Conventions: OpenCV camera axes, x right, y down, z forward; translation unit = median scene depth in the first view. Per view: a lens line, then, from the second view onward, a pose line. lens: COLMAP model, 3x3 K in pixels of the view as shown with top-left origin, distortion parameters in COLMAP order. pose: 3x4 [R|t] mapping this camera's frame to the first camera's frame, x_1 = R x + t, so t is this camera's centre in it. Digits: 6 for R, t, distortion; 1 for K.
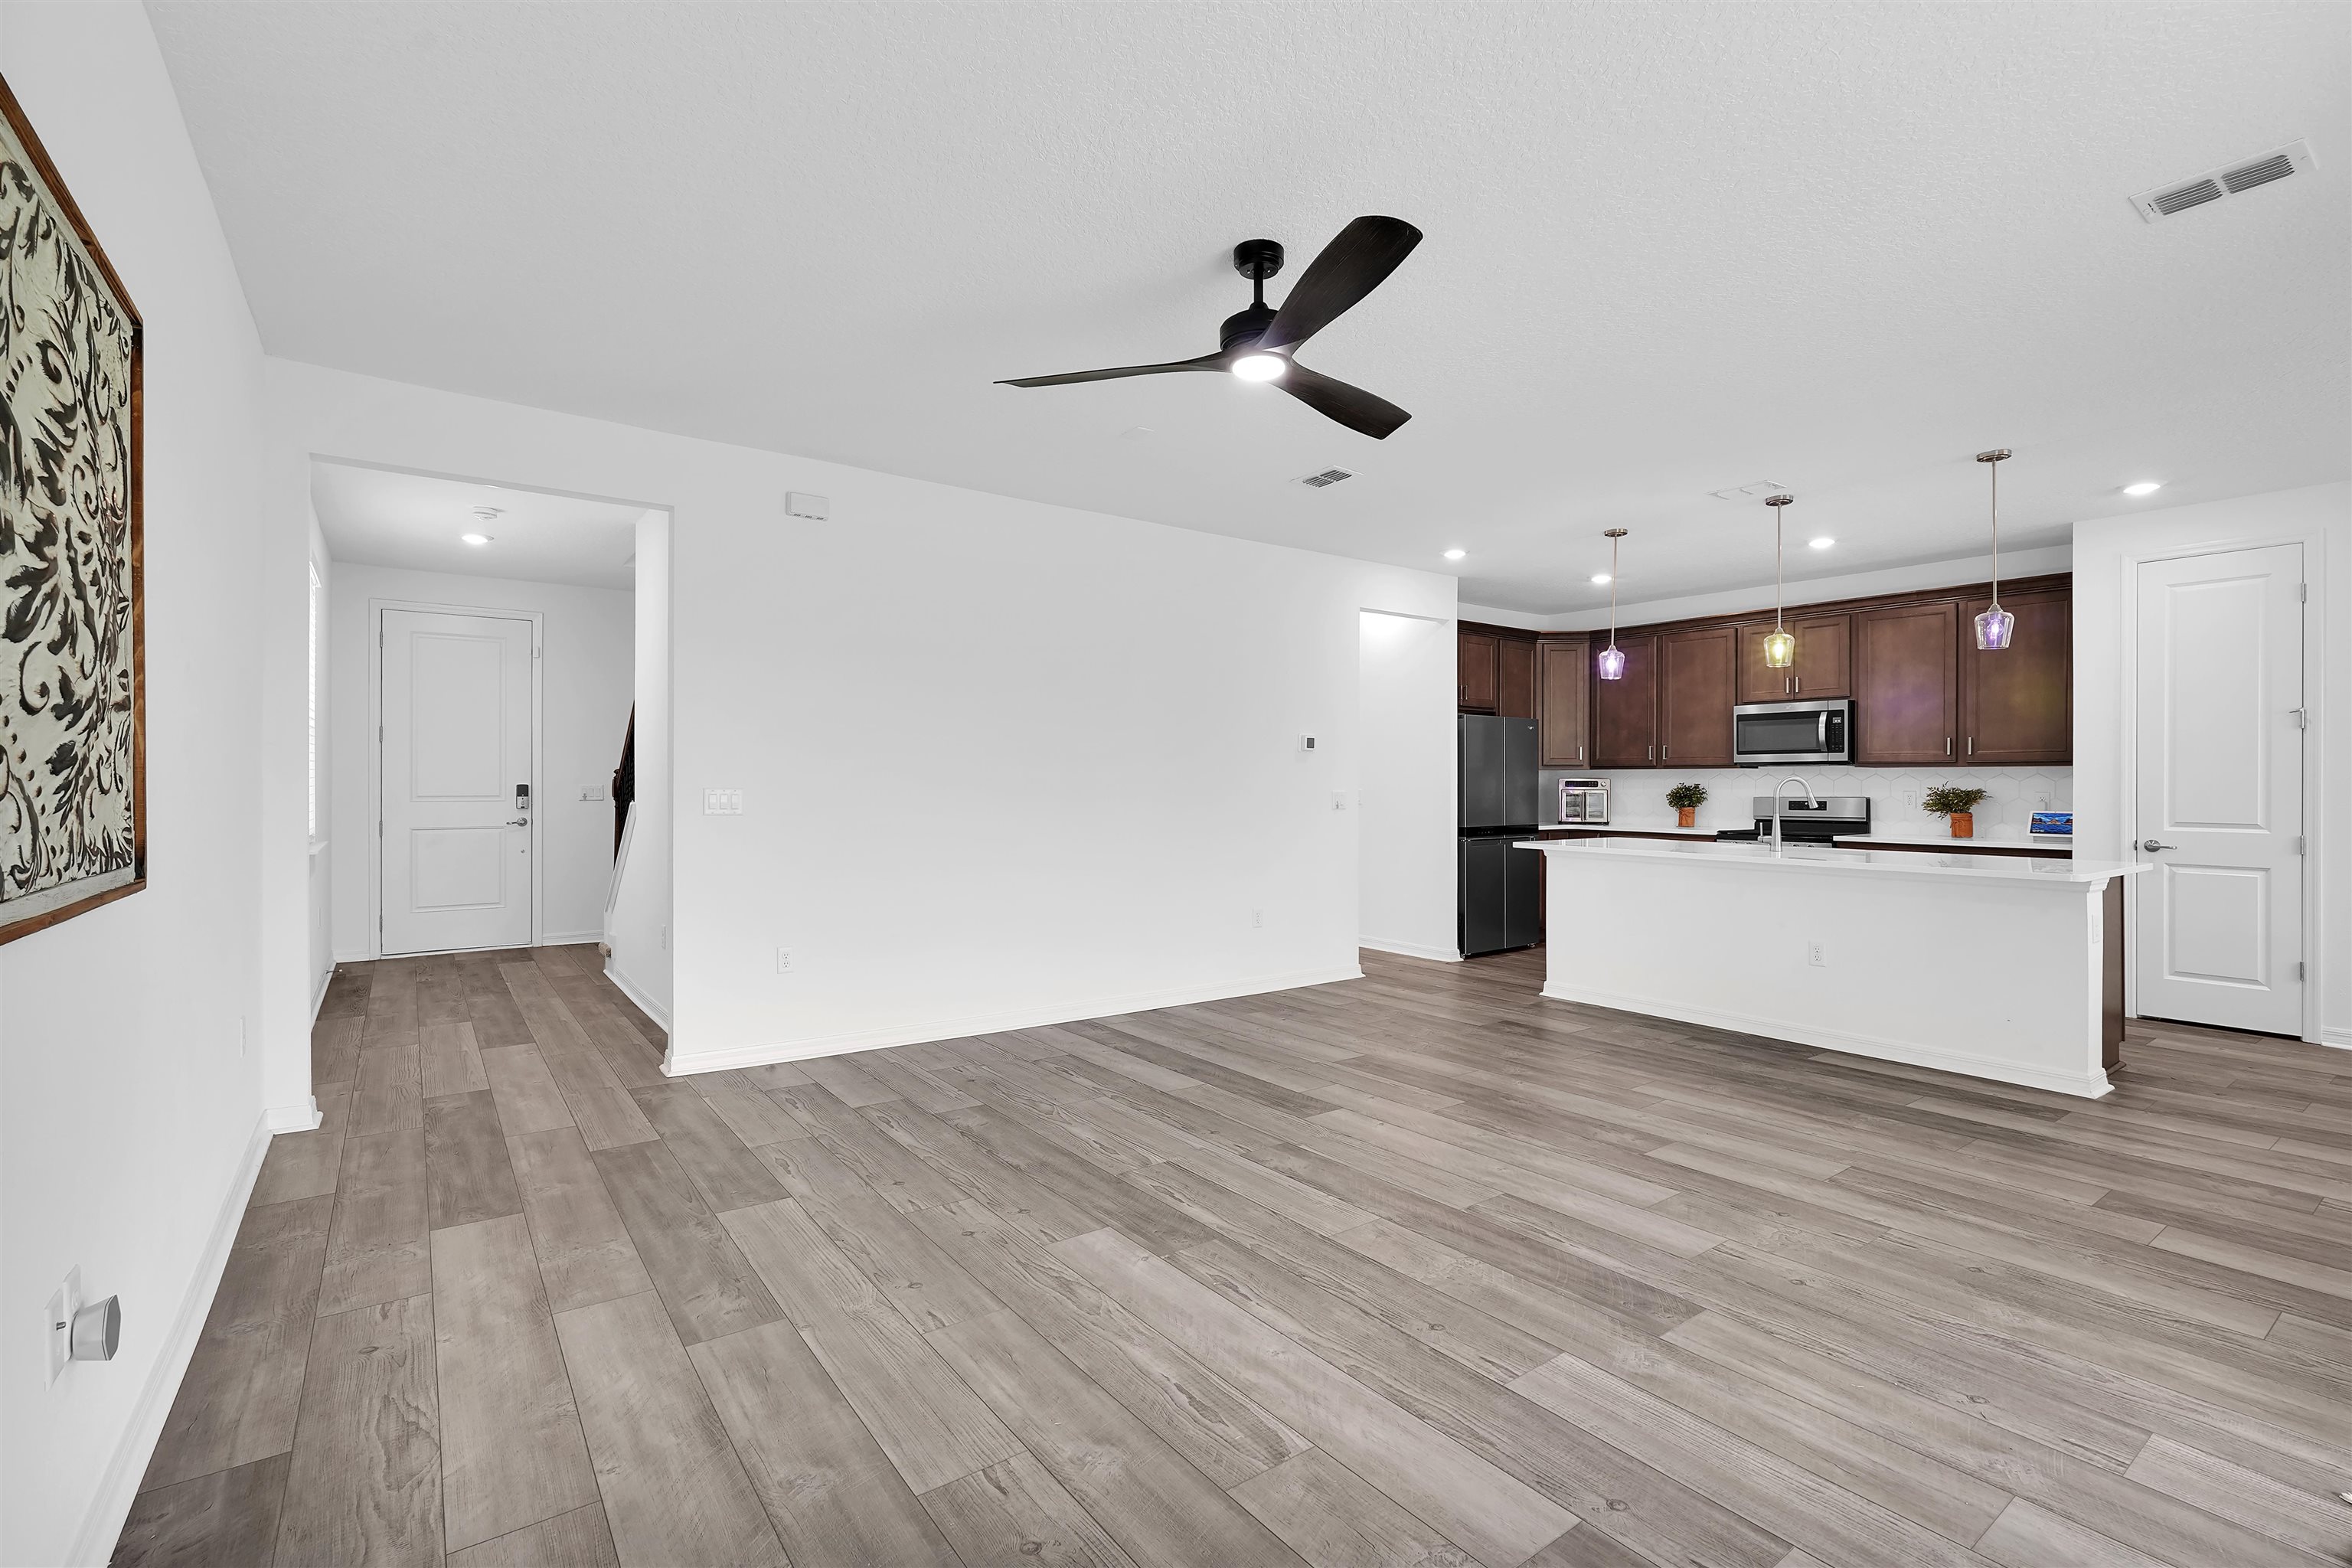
lens RADIAL K [[1051.7, 0, 1182.7], [0, 1051.7, 776.5], [0, 0, 1]] dist [-0.013467, 0.006359]
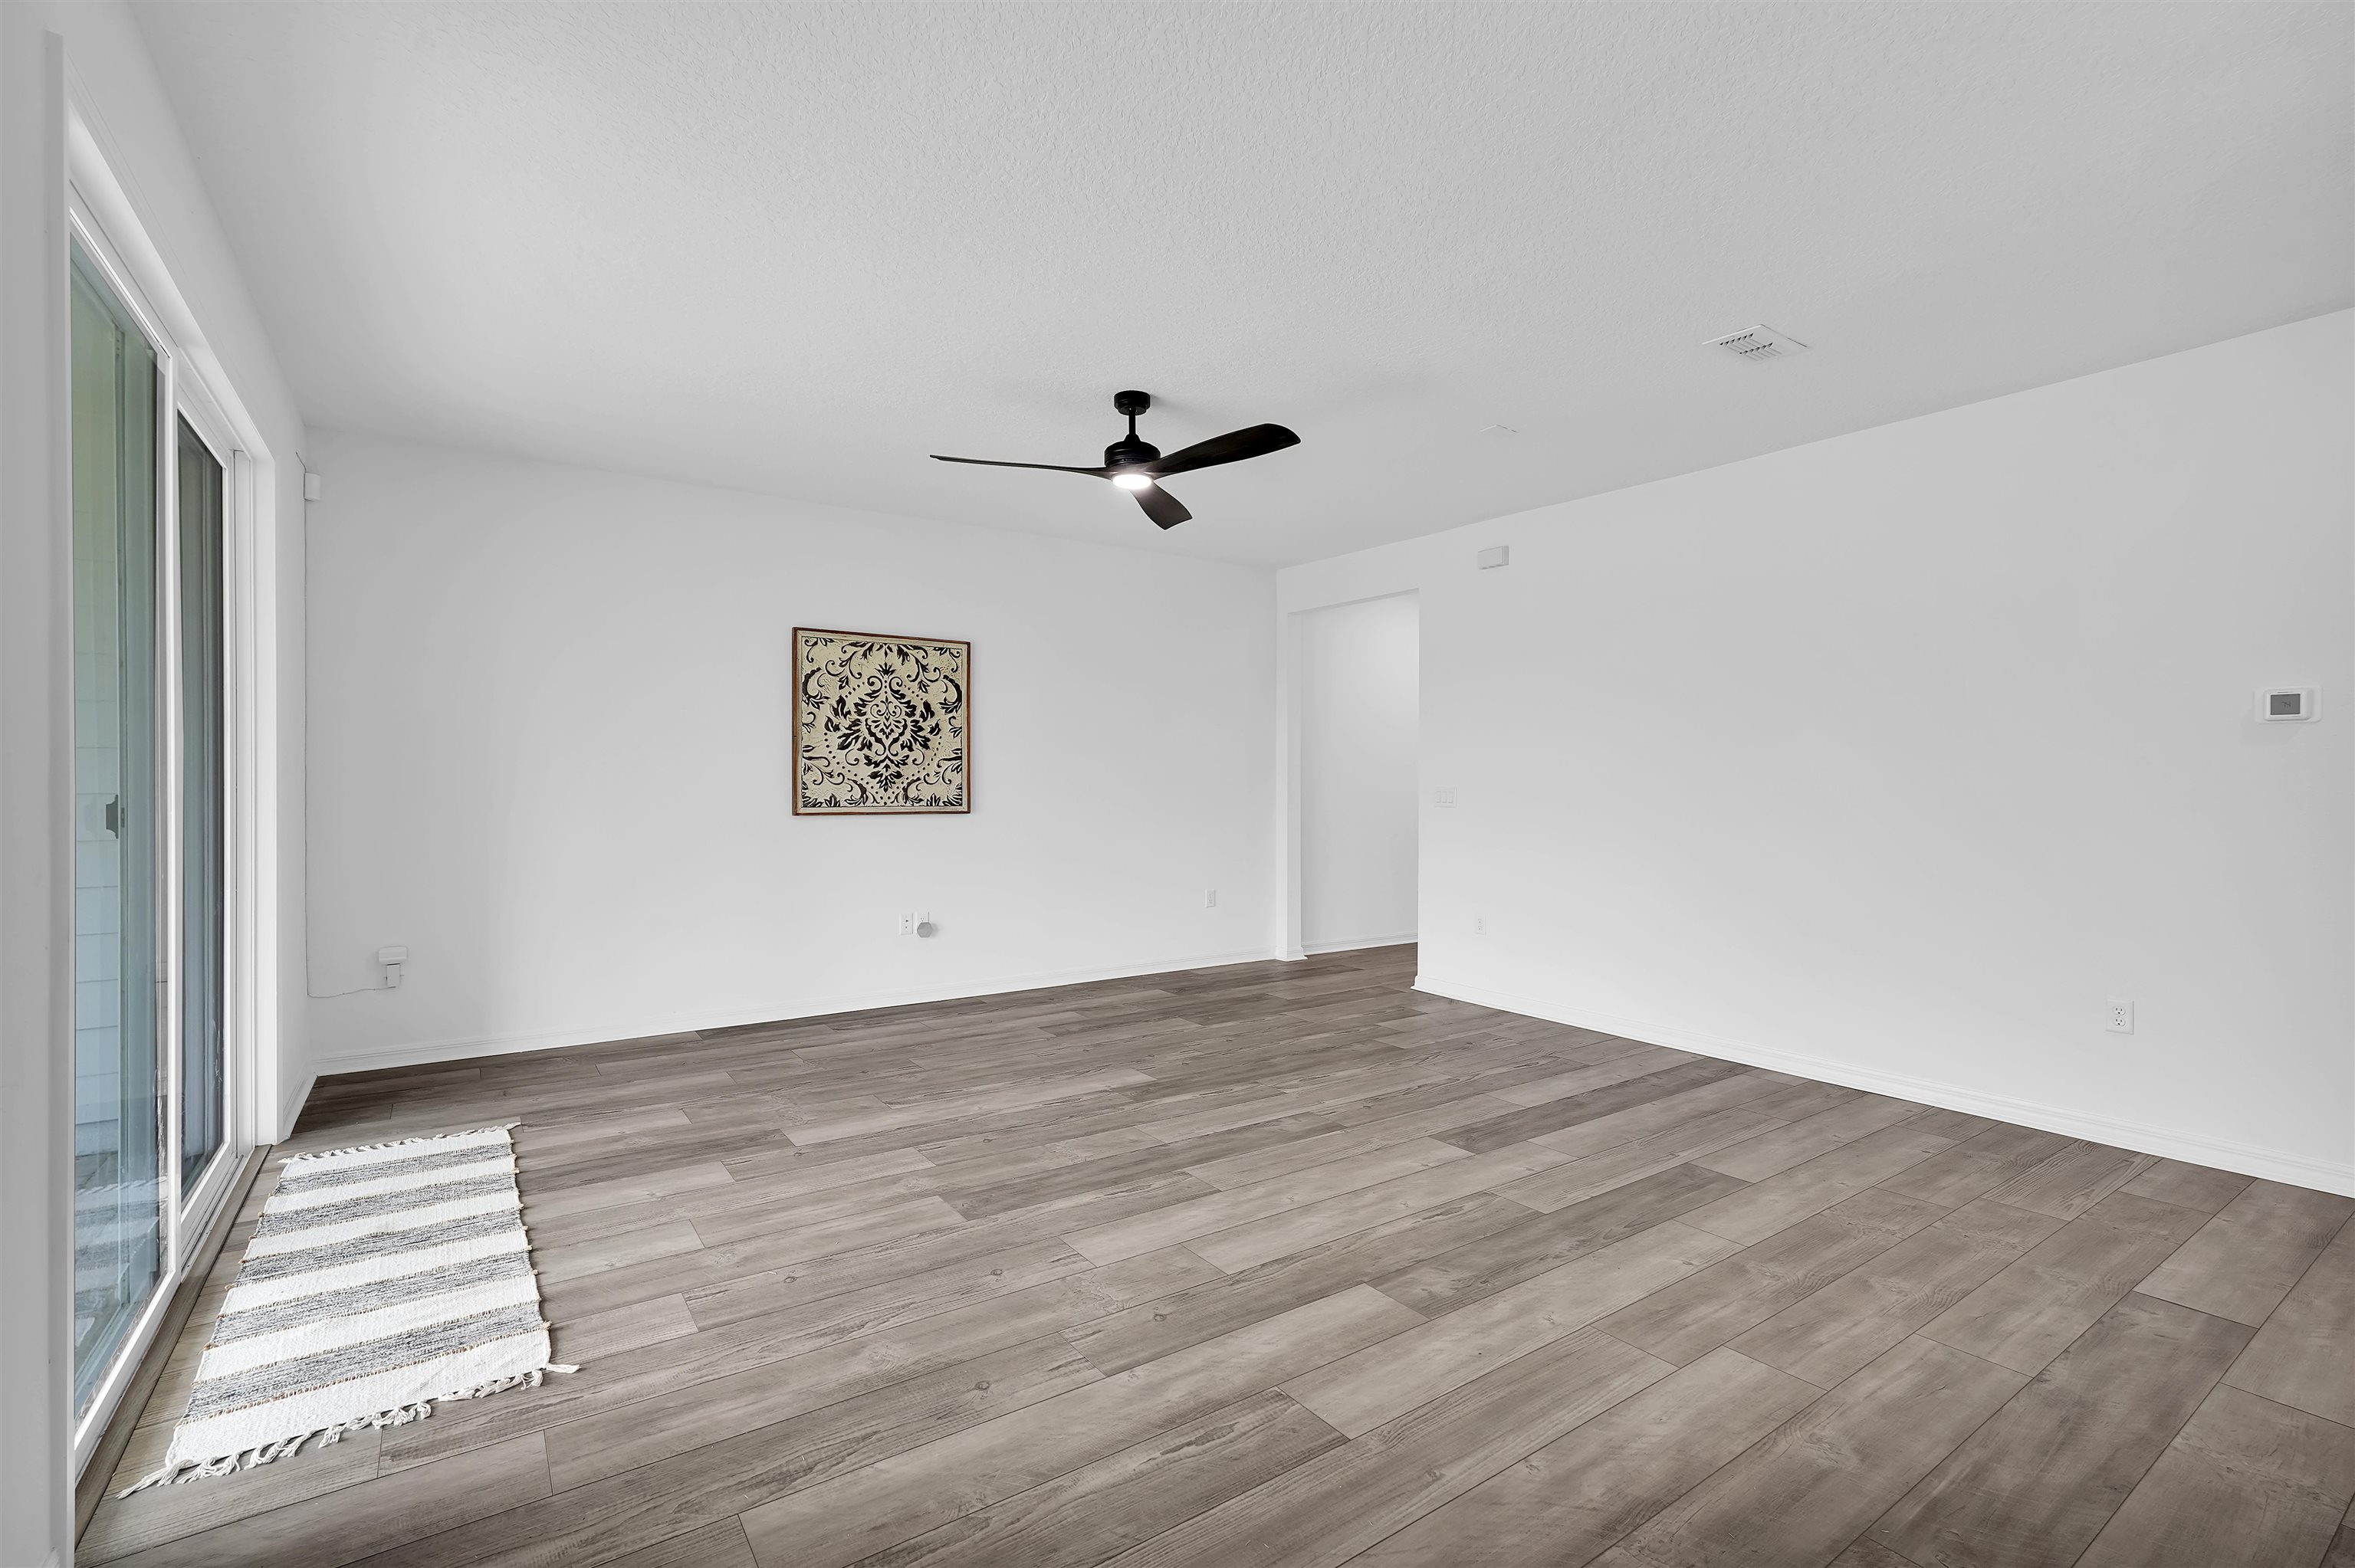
lens RADIAL K [[1052.9, 0, 1176.8], [0, 1052.9, 777.9], [0, 0, 1]] dist [-0.013467, 0.006359]
pose [[-0.026261, -0.004596, -0.999645, 1.042058], [0.004186, 0.999980, -0.004707, 0.005609], [0.999646, -0.004308, -0.026242, 0.780860]]
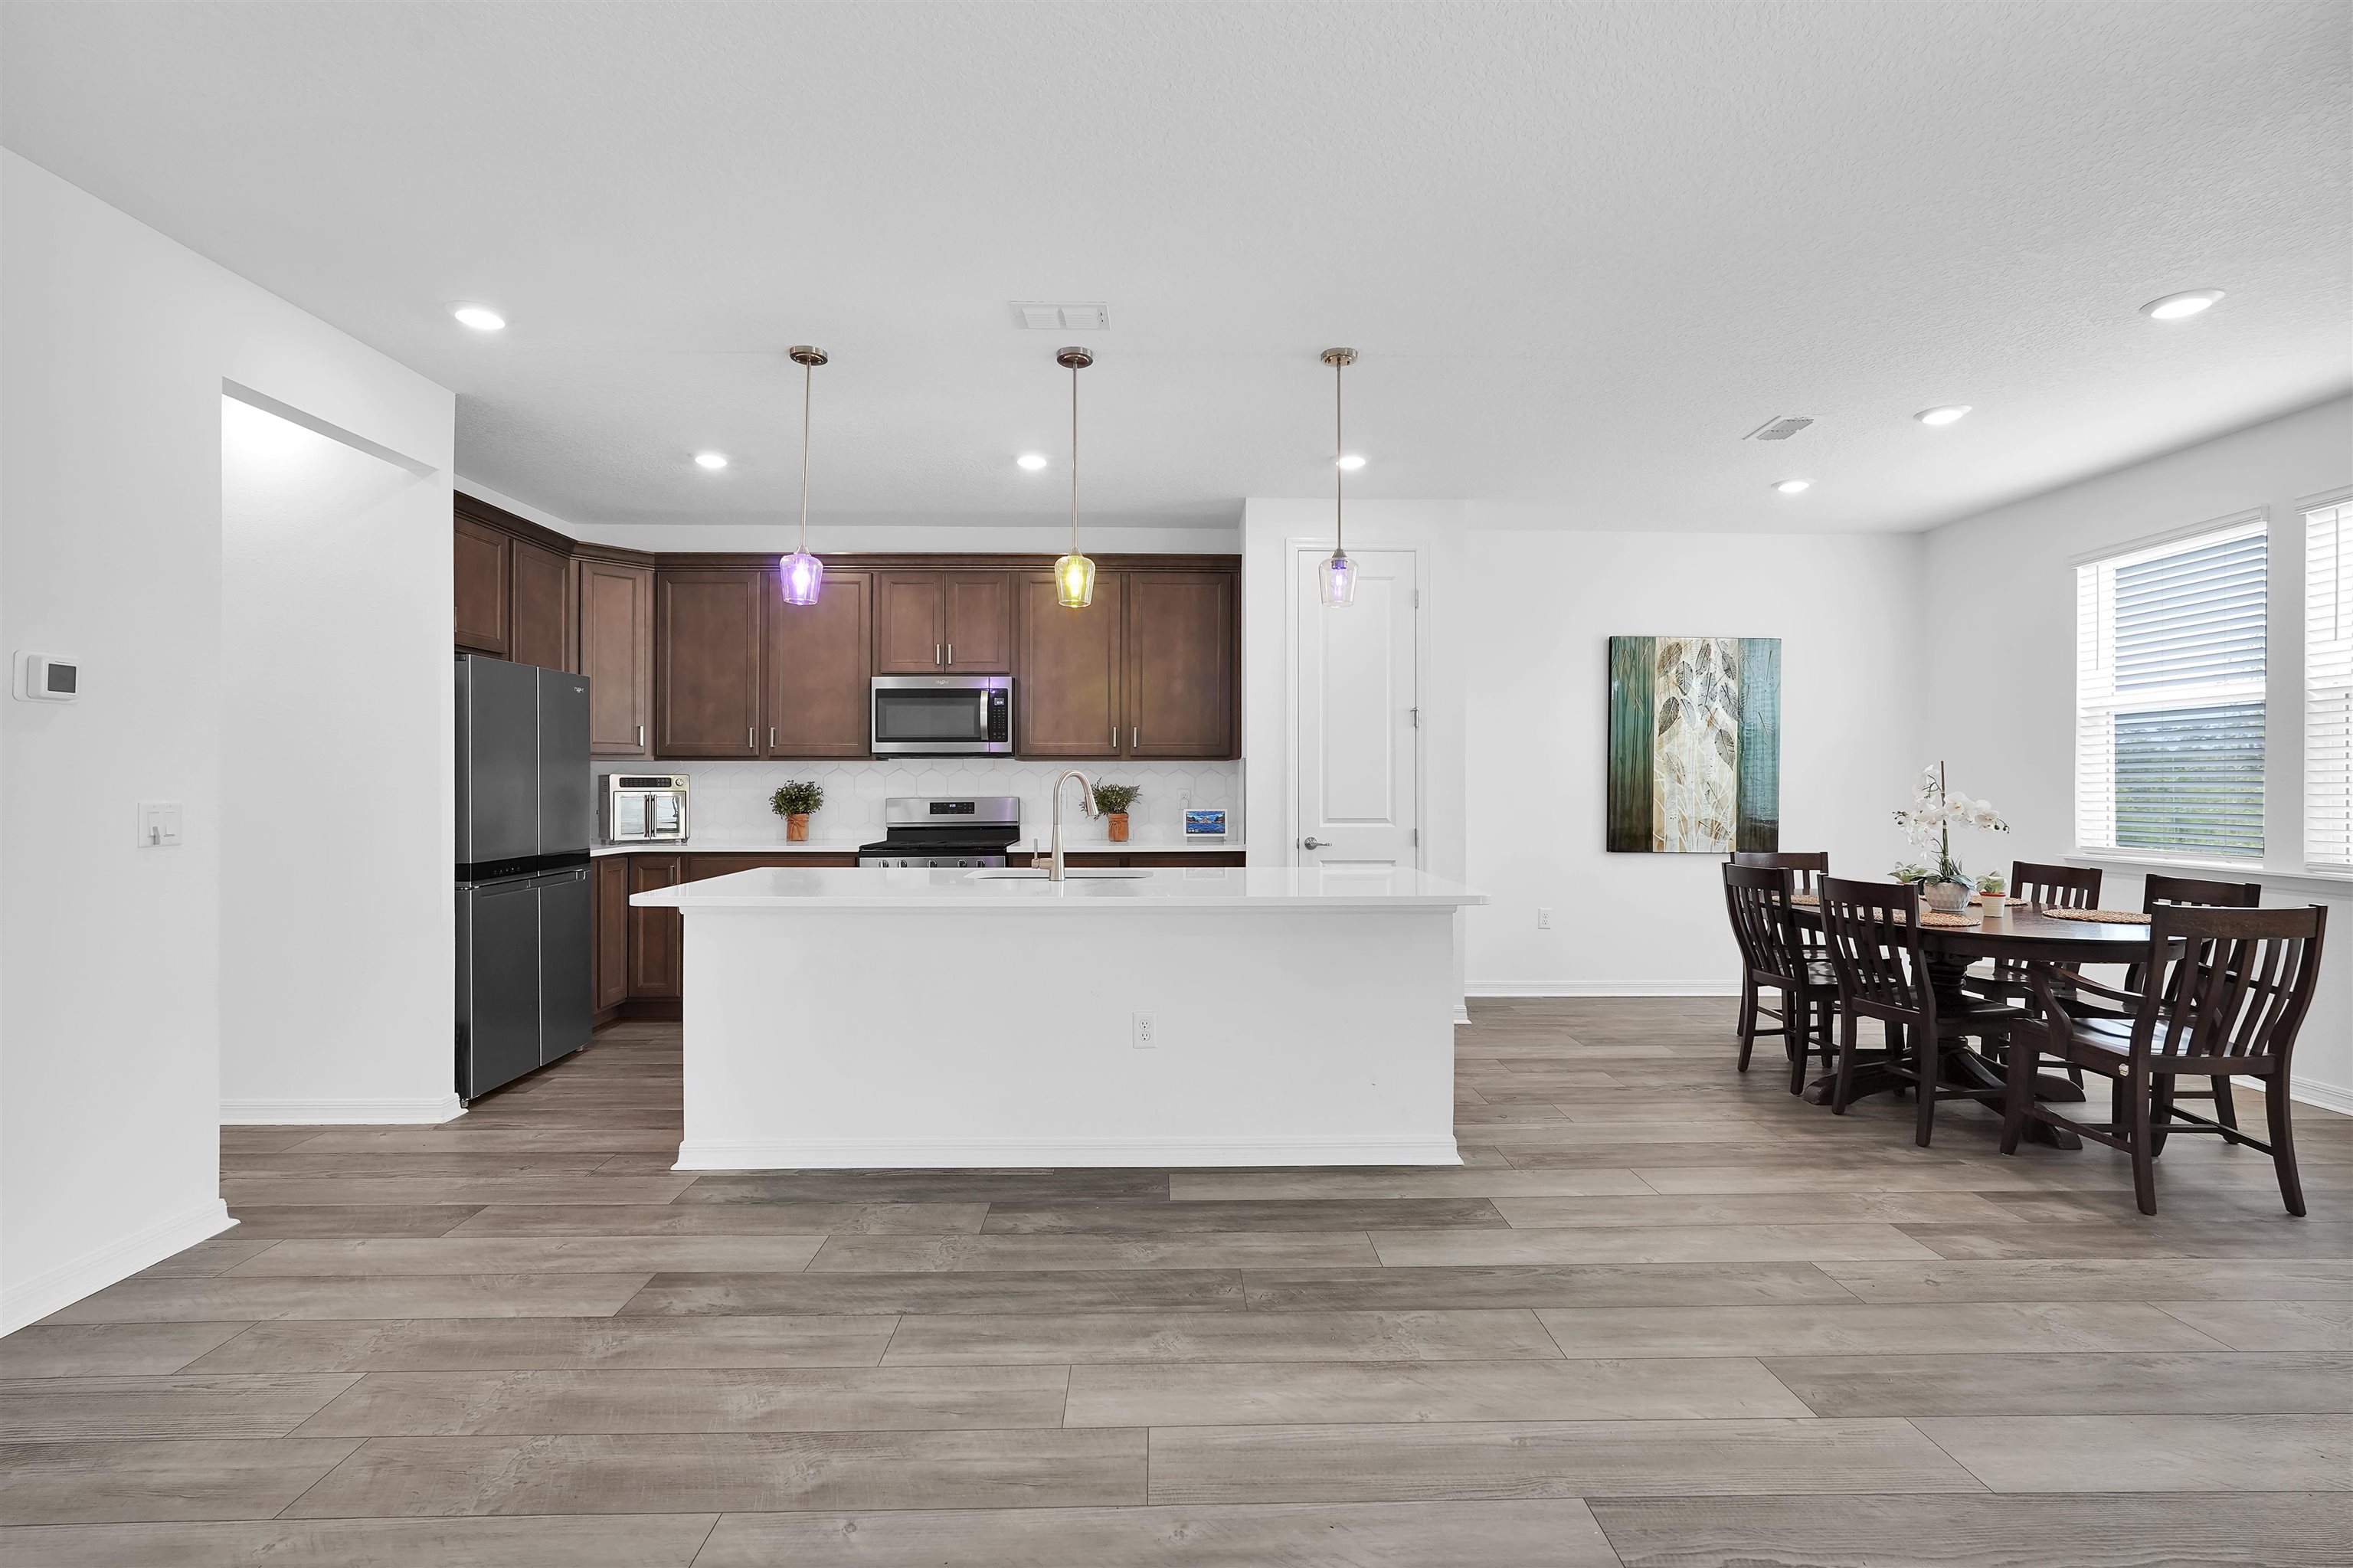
lens RADIAL K [[1052.2, 0, 1175.7], [0, 1052.2, 780.4], [0, 0, 1]] dist [-0.013467, 0.006359]
pose [[0.578195, -0.001801, 0.815897, 0.074845], [-0.002227, 0.999990, 0.003786, 0.005536], [-0.815896, -0.004006, 0.578185, 0.732517]]
